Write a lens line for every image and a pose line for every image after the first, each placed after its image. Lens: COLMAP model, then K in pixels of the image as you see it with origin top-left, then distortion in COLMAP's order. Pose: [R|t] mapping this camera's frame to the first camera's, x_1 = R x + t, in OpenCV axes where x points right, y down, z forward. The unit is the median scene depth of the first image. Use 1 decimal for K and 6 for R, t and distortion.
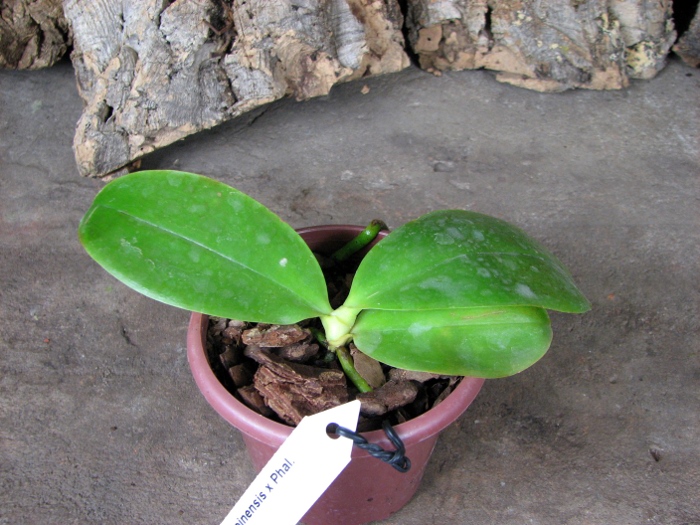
lens RADIAL K [[753.9, 0, 338.3], [0, 753.9, 264.2], [0, 0, 1]] dist [-0.130205, 0.000000]
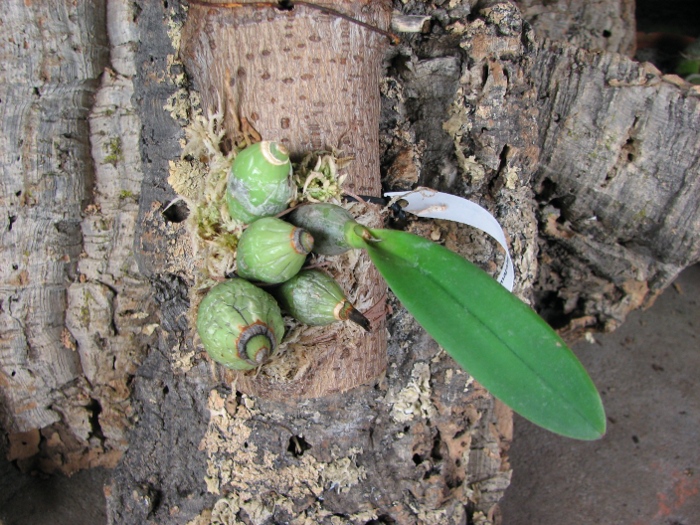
lens RADIAL K [[753.9, 0, 339.3], [0, 753.9, 279.0], [0, 0, 1]] dist [-0.130205, 0.000000]
pose [[0.874929, -0.180023, 0.449545, 0.115828], [0.197846, 0.980205, 0.007471, -0.487596], [-0.441991, 0.082404, 0.893227, 0.198177]]
